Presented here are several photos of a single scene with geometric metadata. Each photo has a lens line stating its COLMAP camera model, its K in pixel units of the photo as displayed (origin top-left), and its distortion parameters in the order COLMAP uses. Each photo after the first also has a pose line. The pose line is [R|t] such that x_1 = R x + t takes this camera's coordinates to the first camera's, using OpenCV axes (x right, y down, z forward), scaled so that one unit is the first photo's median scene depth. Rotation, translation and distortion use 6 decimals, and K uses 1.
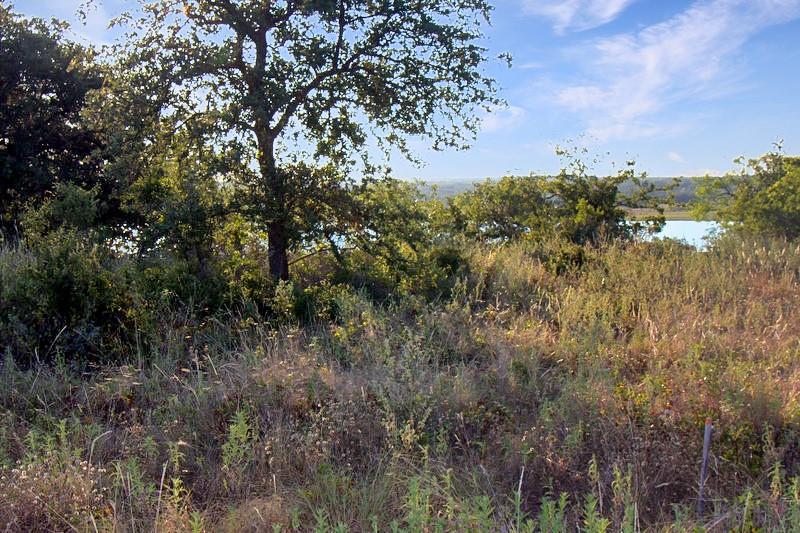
lens RADIAL K [[1143.1, 0, 400.0], [0, 1143.1, 266.5], [0, 0, 1]] dist [-0.031267, -0.033199]
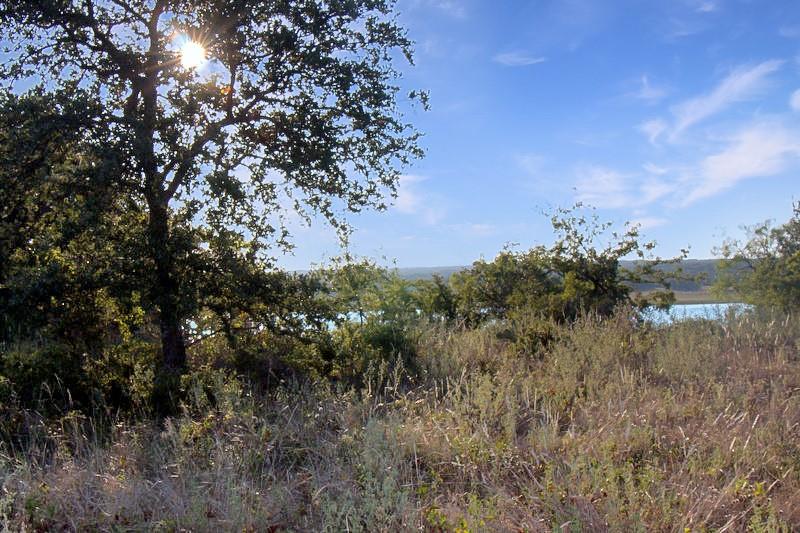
lens RADIAL K [[1143.1, 0, 400.0], [0, 1143.1, 266.5], [0, 0, 1]] dist [-0.031267, -0.033199]
pose [[0.998711, -0.018480, -0.047264, 0.064812], [0.014747, 0.996832, -0.078157, 0.003942], [0.048559, 0.077359, 0.995820, 0.095410]]
